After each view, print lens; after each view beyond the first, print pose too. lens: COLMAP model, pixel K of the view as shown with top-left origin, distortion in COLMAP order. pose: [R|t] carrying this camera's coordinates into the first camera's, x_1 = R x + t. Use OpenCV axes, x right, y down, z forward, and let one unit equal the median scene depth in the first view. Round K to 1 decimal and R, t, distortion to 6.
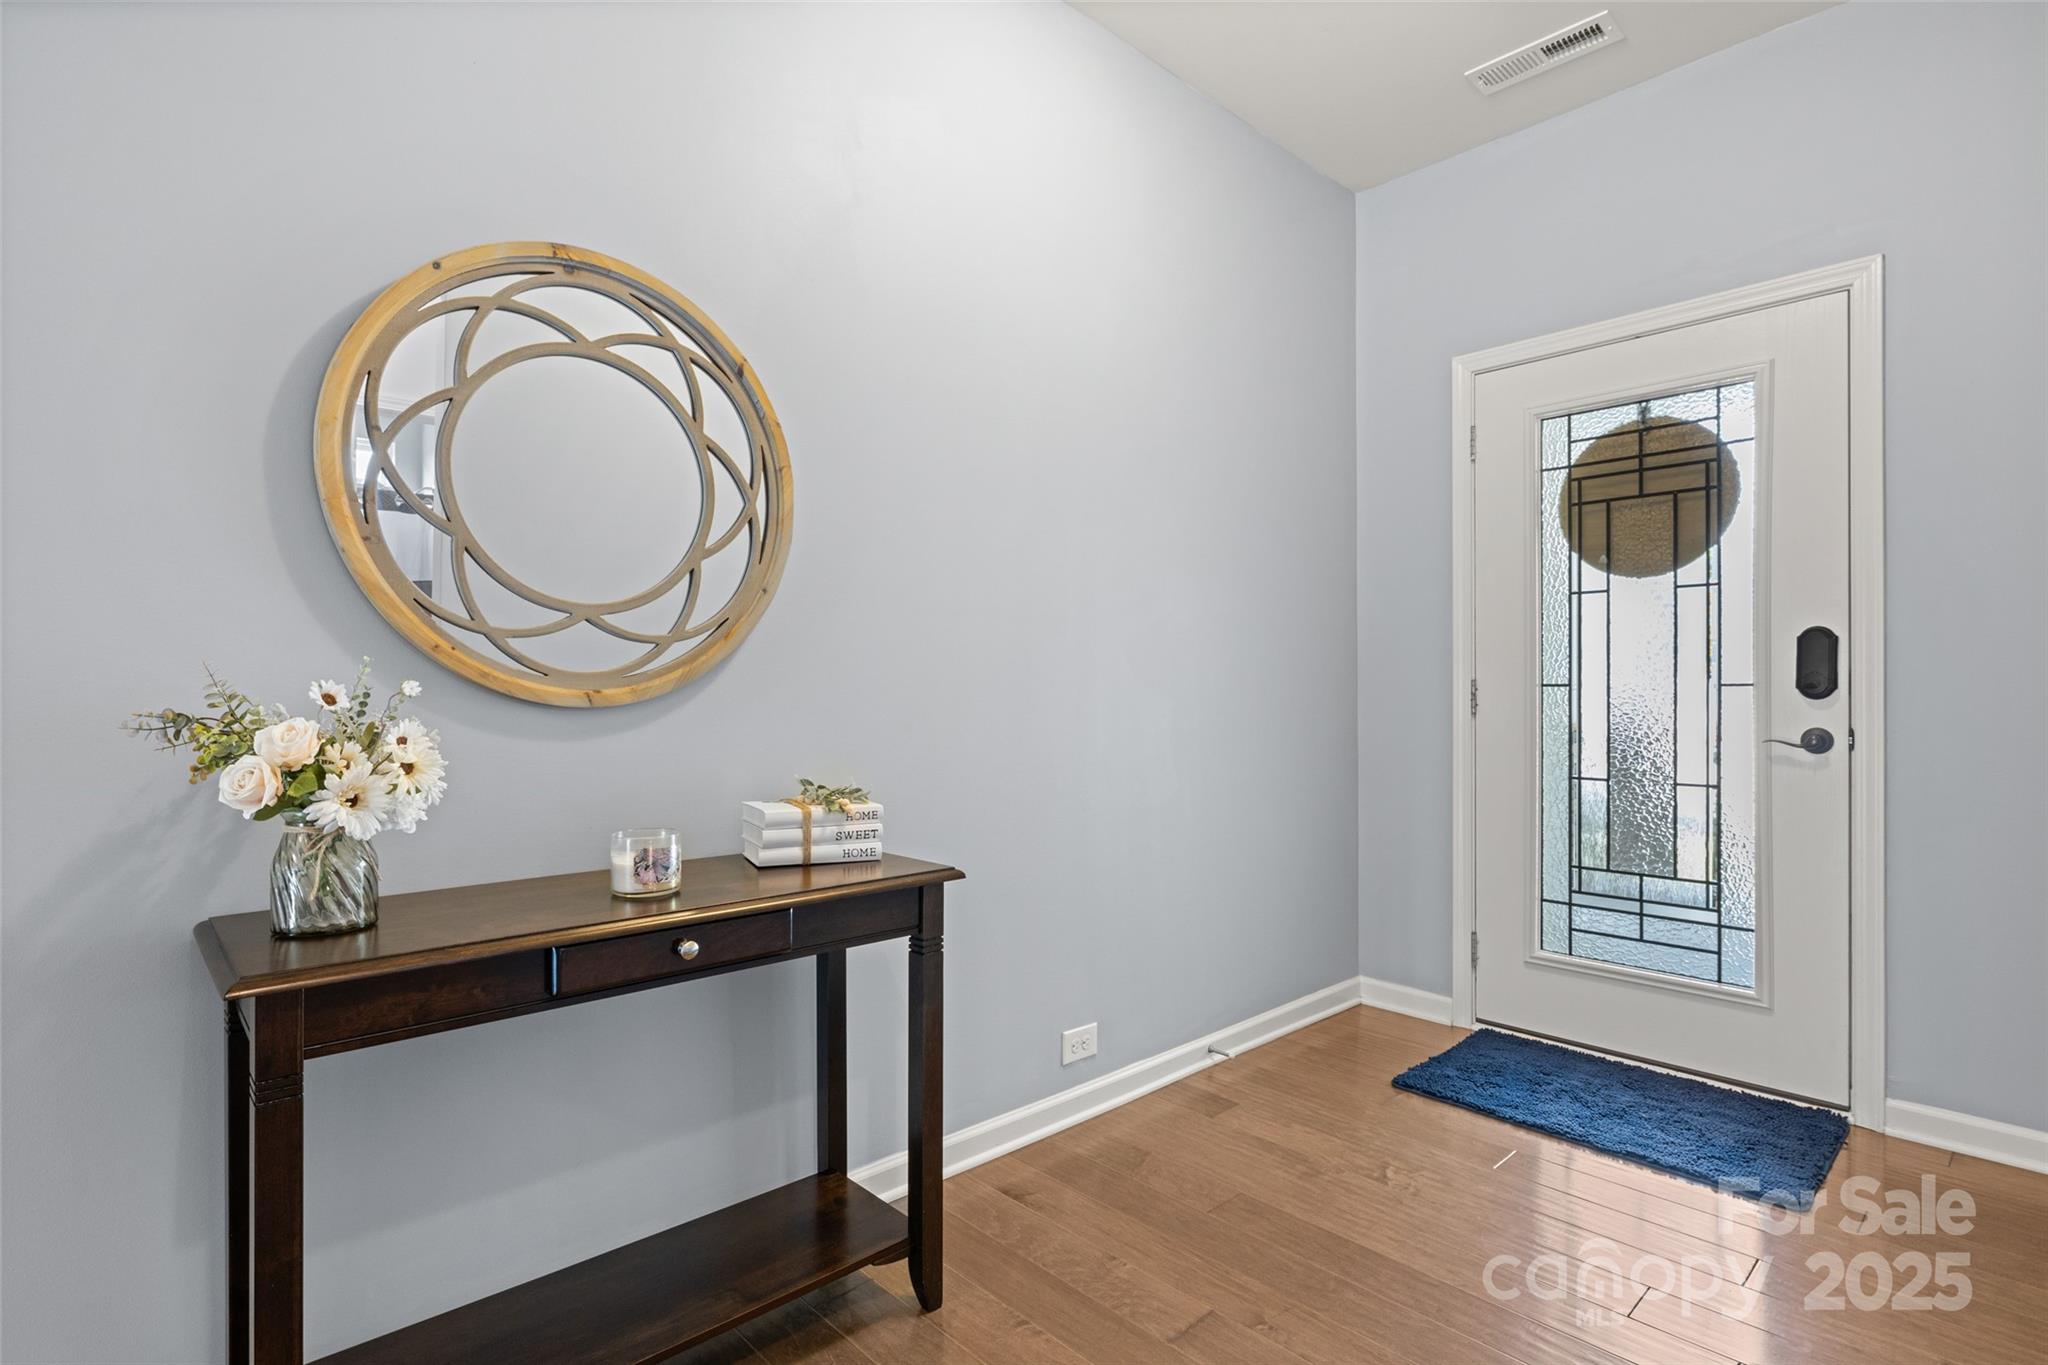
lens RADIAL K [[960.6, 0, 1062.3], [0, 960.6, 697.9], [0, 0, 1]] dist [-0.007205, 0.000541]
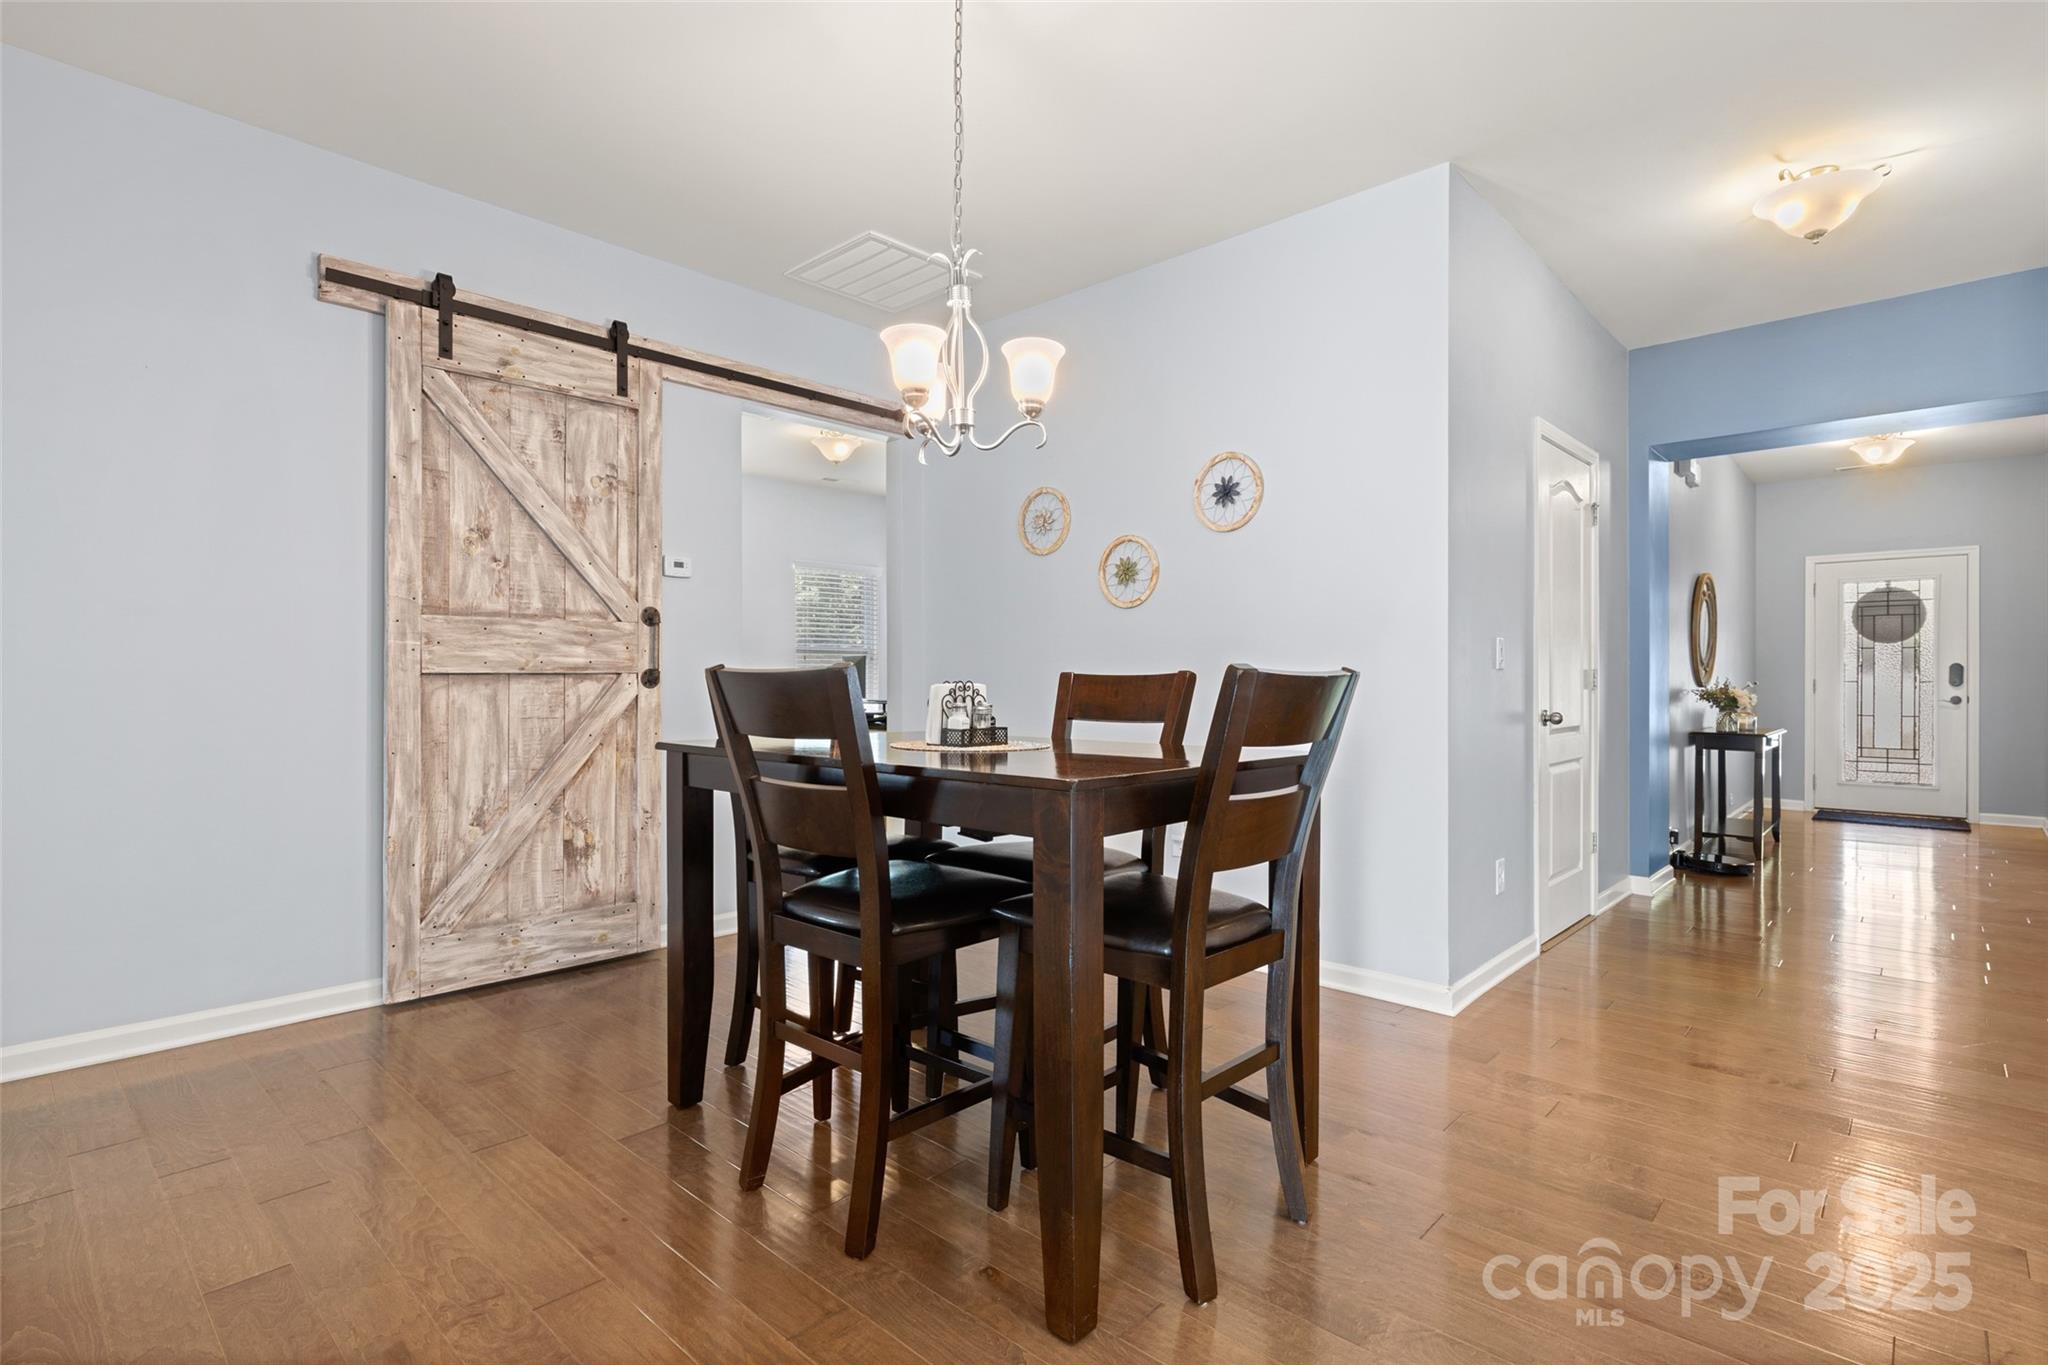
lens RADIAL K [[960.6, 0, 1032.0], [0, 960.6, 682.1], [0, 0, 1]] dist [-0.007205, 0.000541]
pose [[0.997734, -0.005043, 0.067099, -2.182045], [0.004669, 0.999973, 0.005732, -0.040919], [-0.067127, -0.005406, 0.997730, -1.705933]]
